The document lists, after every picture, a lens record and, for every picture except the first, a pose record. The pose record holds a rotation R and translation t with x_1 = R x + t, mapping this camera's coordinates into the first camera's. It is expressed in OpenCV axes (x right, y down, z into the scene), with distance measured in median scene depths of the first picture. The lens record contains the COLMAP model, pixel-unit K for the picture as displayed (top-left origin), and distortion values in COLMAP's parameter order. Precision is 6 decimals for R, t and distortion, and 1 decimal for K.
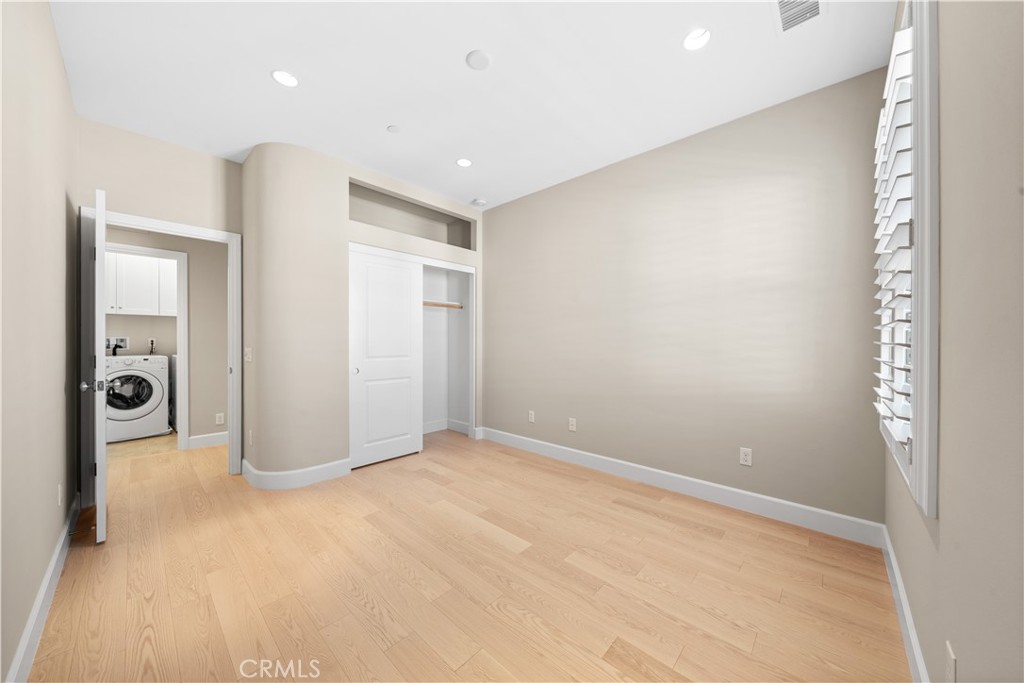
lens RADIAL K [[354.1, 0, 511.8], [0, 354.1, 343.3], [0, 0, 1]] dist [-0.007151, 0.000647]
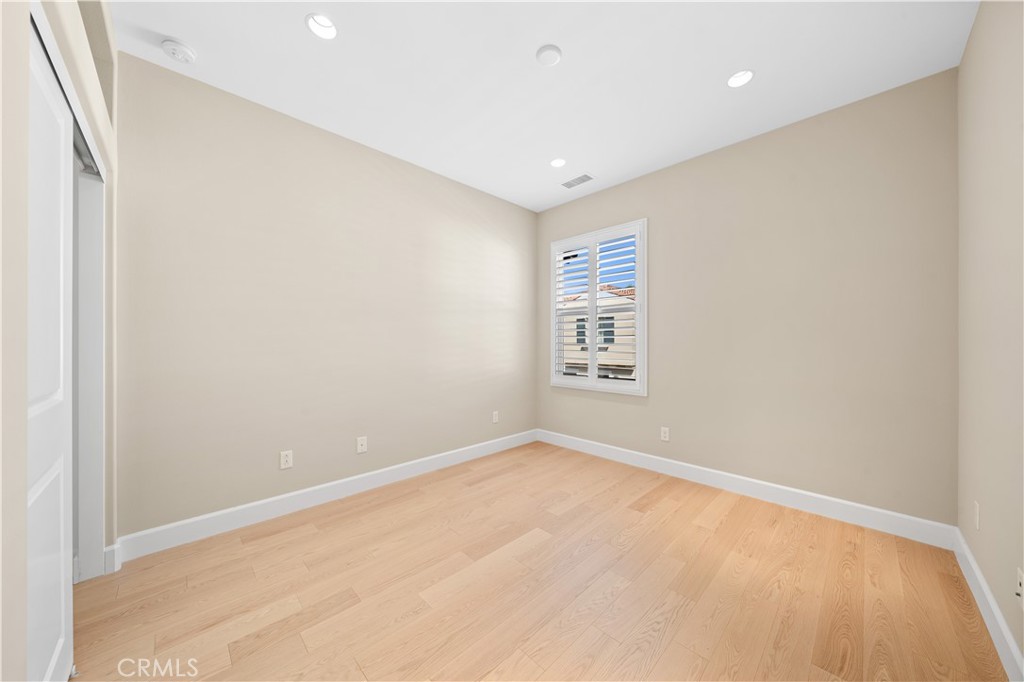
lens RADIAL K [[354.1, 0, 512.1], [0, 354.1, 339.0], [0, 0, 1]] dist [-0.007151, 0.000647]
pose [[0.044315, 0.006722, 0.998995, -0.869327], [0.009883, 0.999925, -0.007167, -0.004736], [-0.998969, 0.010190, 0.044245, 0.856316]]
